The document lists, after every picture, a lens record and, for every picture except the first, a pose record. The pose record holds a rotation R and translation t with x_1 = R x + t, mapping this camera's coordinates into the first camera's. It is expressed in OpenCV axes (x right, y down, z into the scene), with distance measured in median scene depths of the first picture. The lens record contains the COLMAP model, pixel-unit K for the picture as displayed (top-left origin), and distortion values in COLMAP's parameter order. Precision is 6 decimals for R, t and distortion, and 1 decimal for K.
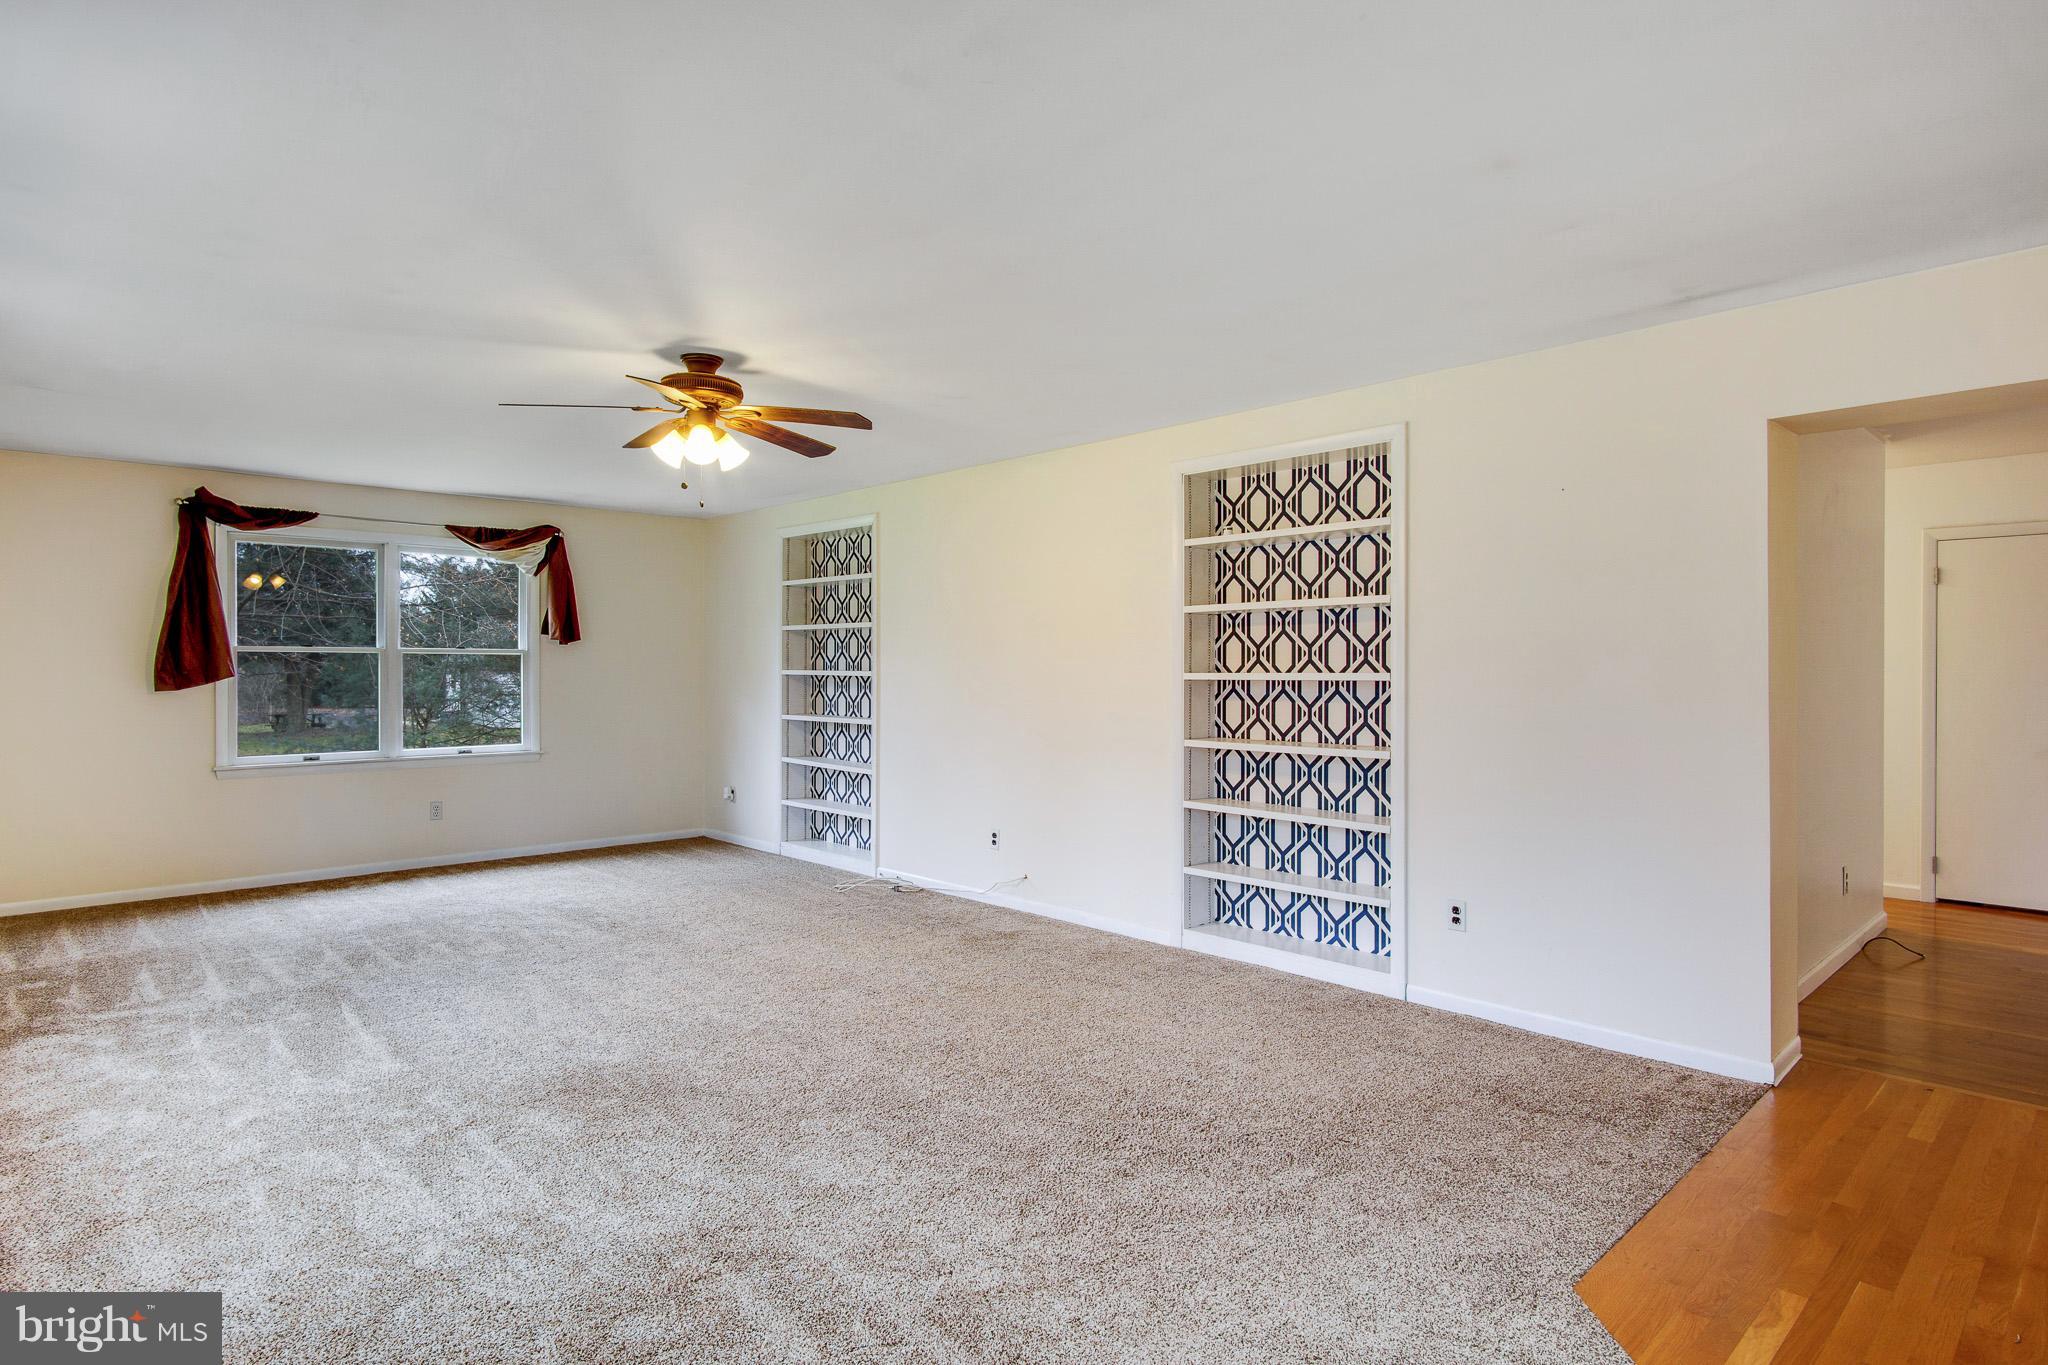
lens RADIAL K [[1108.8, 0, 1026.5], [0, 1108.8, 666.5], [0, 0, 1]] dist [-0.002370, -0.002440]
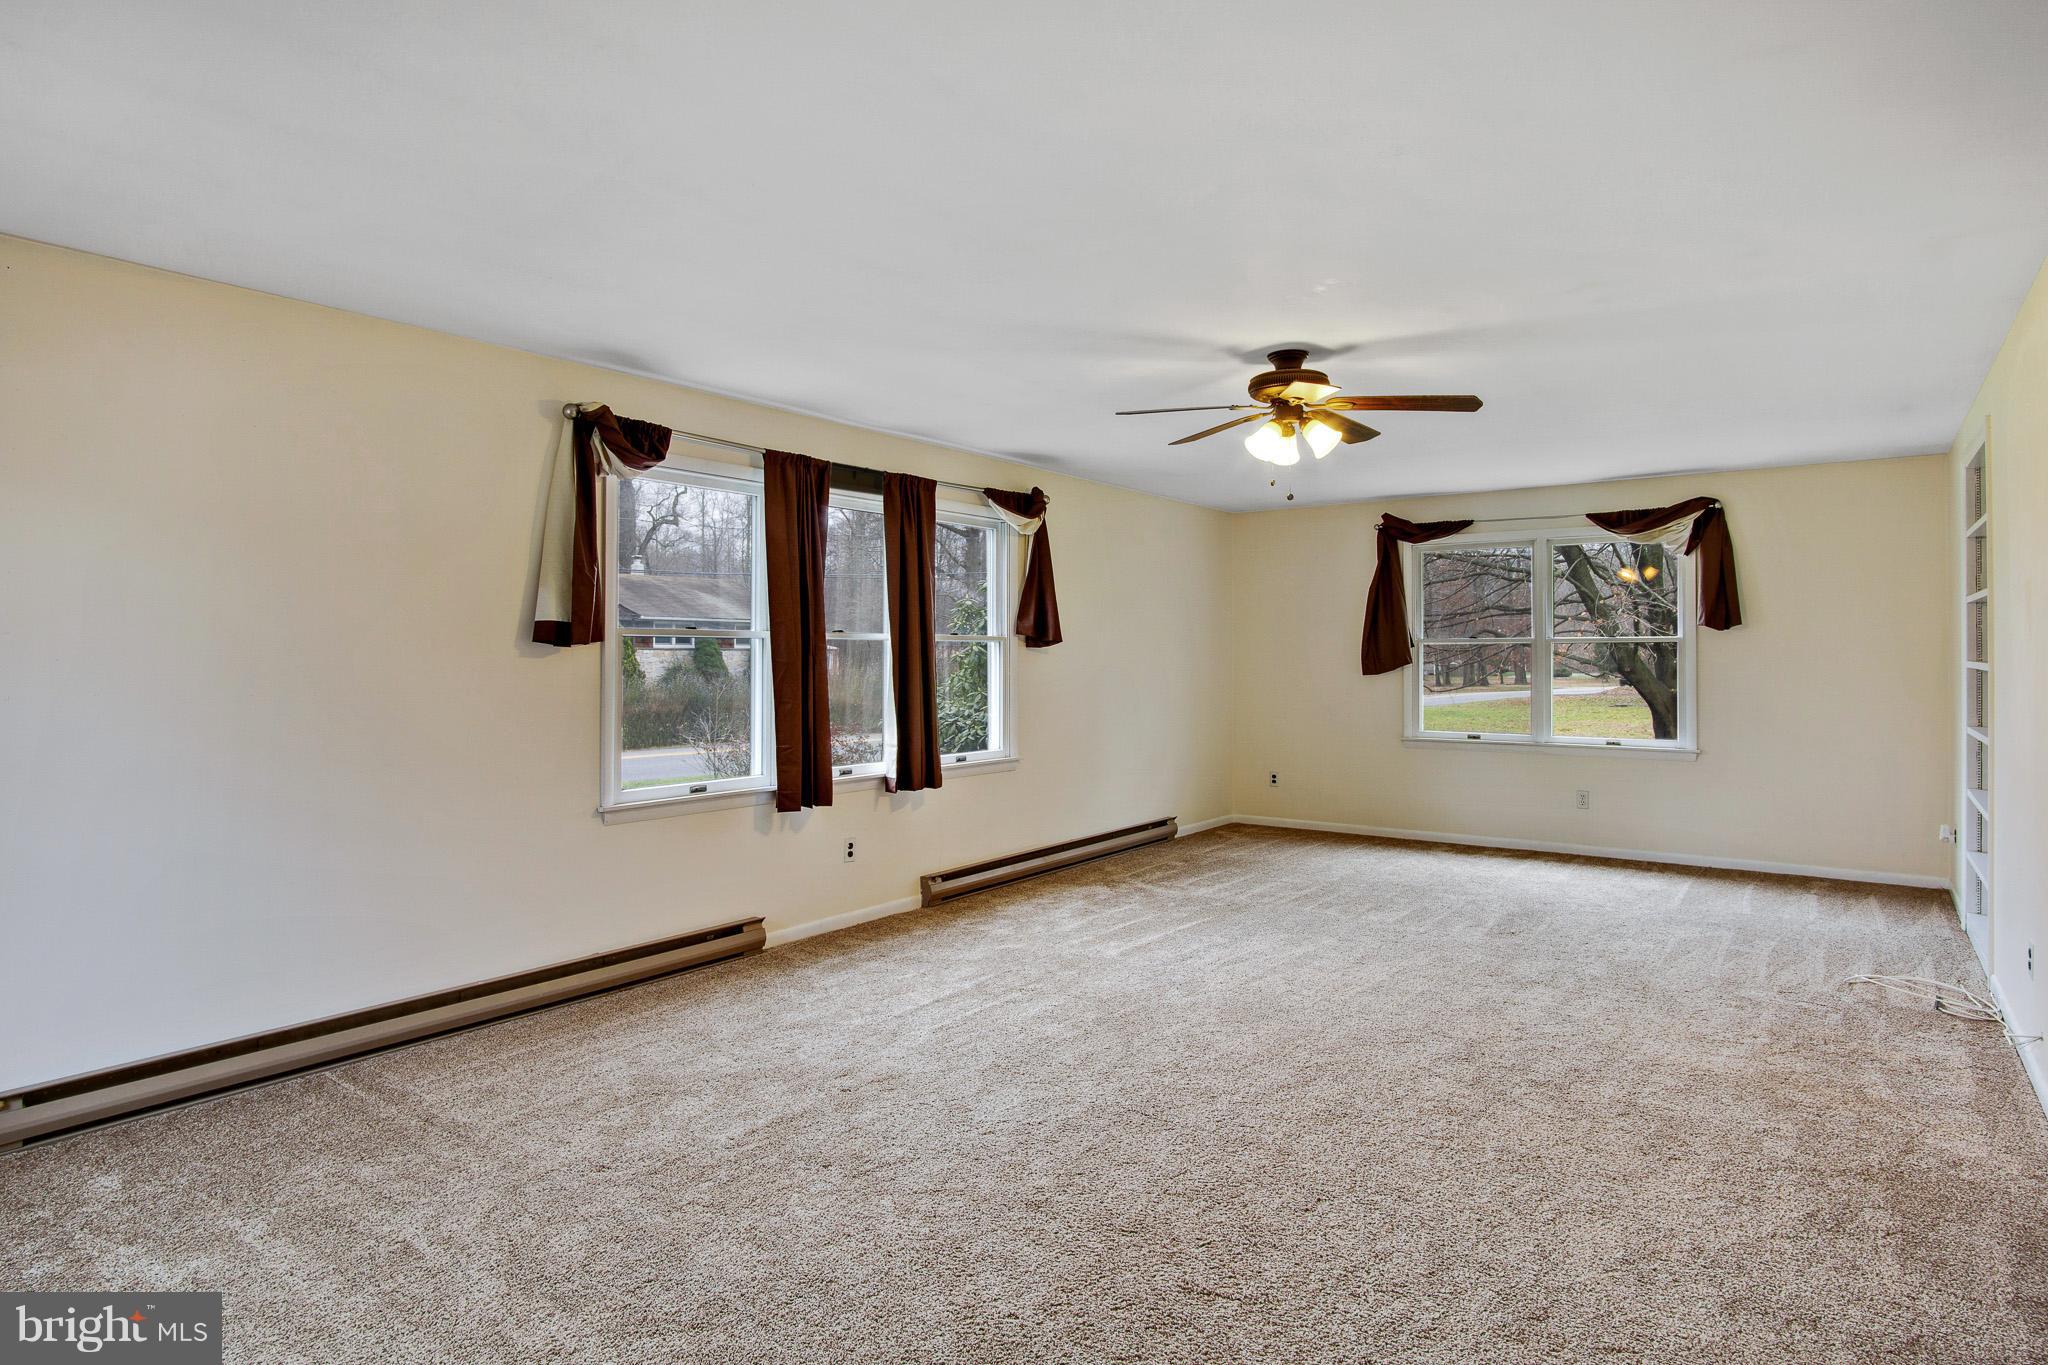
lens RADIAL K [[1108.8, 0, 1011.9], [0, 1108.8, 677.5], [0, 0, 1]] dist [-0.002370, -0.002440]
pose [[0.163659, 0.021084, -0.986292, 0.407288], [0.005094, 0.999740, 0.022217, -0.005885], [0.986504, -0.008660, 0.163509, 0.354265]]
